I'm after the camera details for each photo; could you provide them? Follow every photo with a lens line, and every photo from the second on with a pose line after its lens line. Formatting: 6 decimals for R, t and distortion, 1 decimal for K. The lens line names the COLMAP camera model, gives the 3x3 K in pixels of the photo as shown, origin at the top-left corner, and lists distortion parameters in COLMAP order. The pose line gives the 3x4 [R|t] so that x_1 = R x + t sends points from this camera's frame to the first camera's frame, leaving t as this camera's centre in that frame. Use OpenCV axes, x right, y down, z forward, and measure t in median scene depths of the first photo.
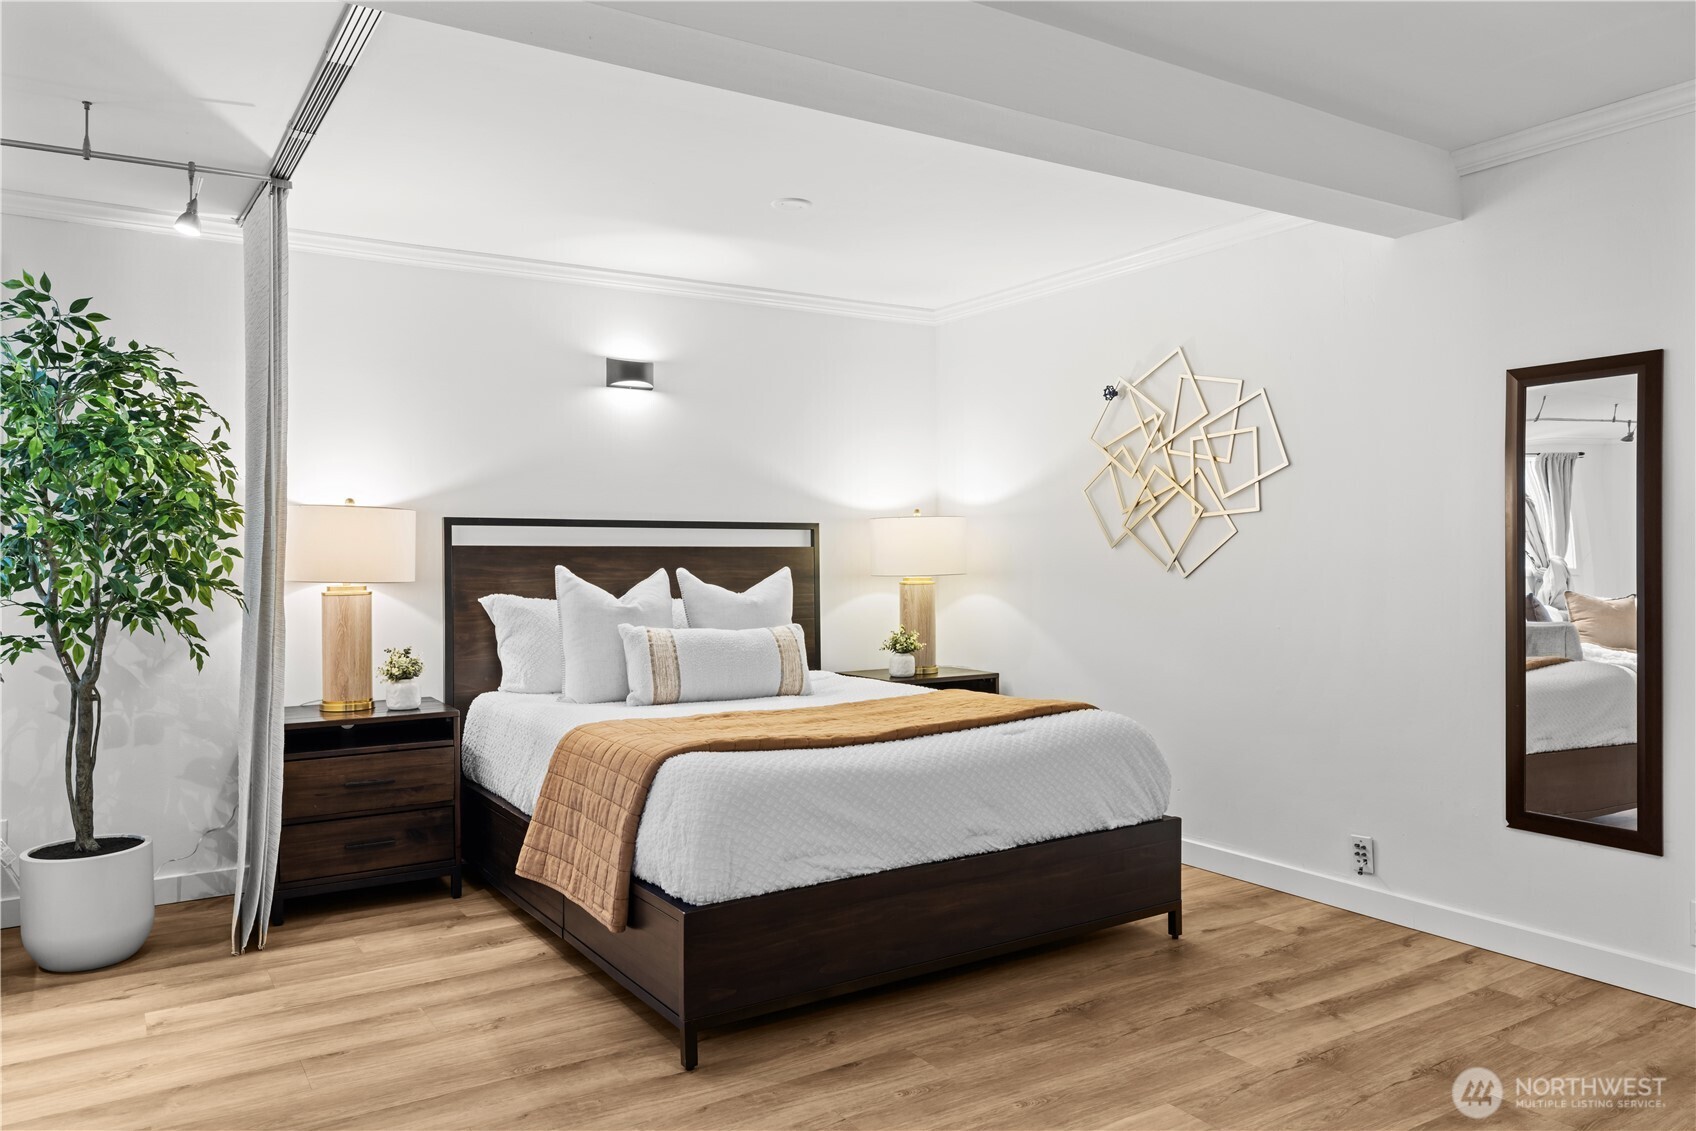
lens RADIAL K [[1167.2, 0, 843.4], [0, 1167.2, 568.0], [0, 0, 1]] dist [-0.007540, -0.004462]
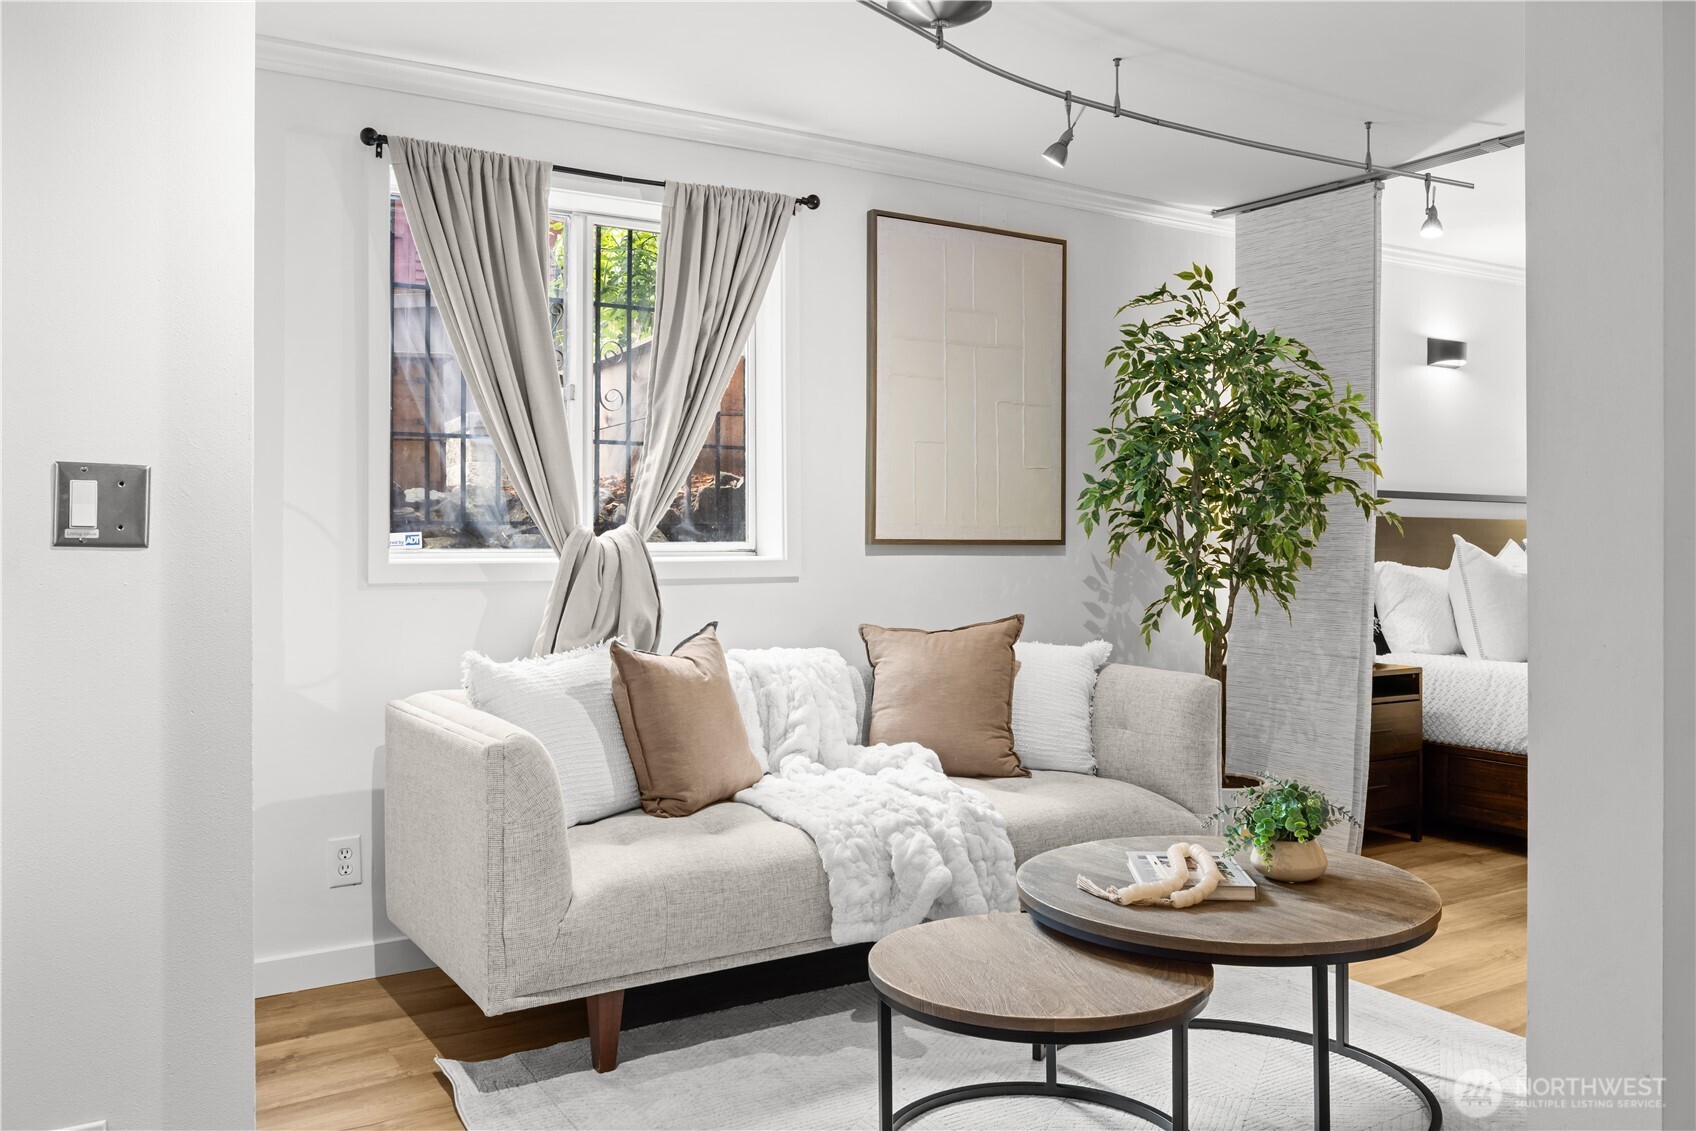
lens RADIAL K [[1346.9, 0, 843.4], [0, 1346.9, 548.8], [0, 0, 1]] dist [0.006924, 0.004541]
pose [[0.999781, 0.008093, -0.019290, -0.996364], [-0.008258, 0.999930, -0.008480, 0.032707], [0.019220, 0.008638, 0.999778, -0.301269]]
